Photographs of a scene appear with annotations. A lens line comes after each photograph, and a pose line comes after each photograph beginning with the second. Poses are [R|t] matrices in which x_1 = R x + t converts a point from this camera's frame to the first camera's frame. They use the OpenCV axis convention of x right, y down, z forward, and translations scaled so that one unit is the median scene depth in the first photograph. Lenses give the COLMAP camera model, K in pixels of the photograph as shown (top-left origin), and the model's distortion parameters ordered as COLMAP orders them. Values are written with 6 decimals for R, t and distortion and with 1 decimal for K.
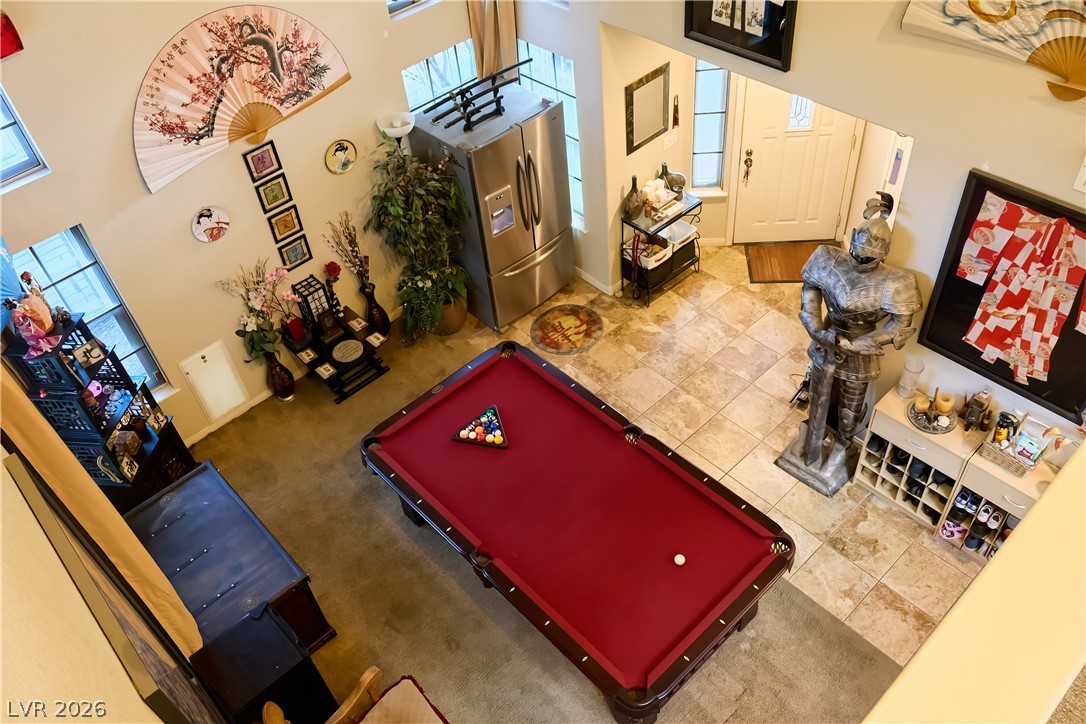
lens RADIAL K [[862.3, 0, 545.6], [0, 862.3, 353.4], [0, 0, 1]] dist [-0.020491, 0.015796]
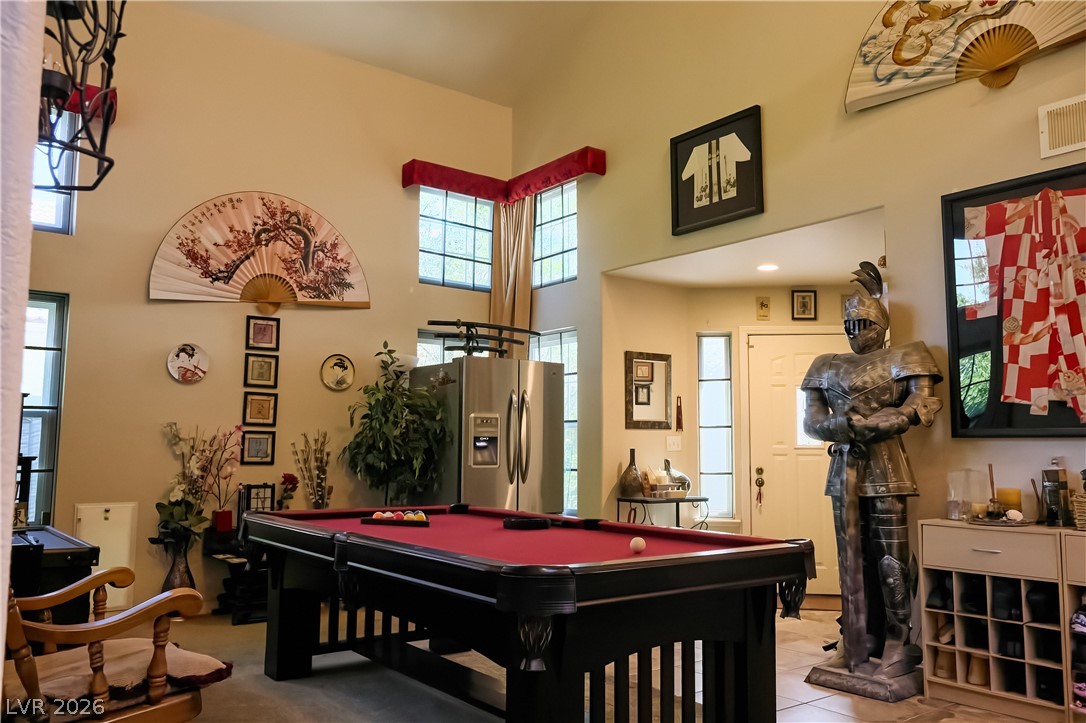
lens RADIAL K [[862.3, 0, 545.6], [0, 862.3, 352.9], [0, 0, 1]] dist [-0.020491, 0.015796]
pose [[0.991193, 0.077207, -0.107587, 0.126204], [-0.132195, 0.624549, -0.769716, 0.577785], [0.007765, 0.777160, 0.629255, 0.402835]]
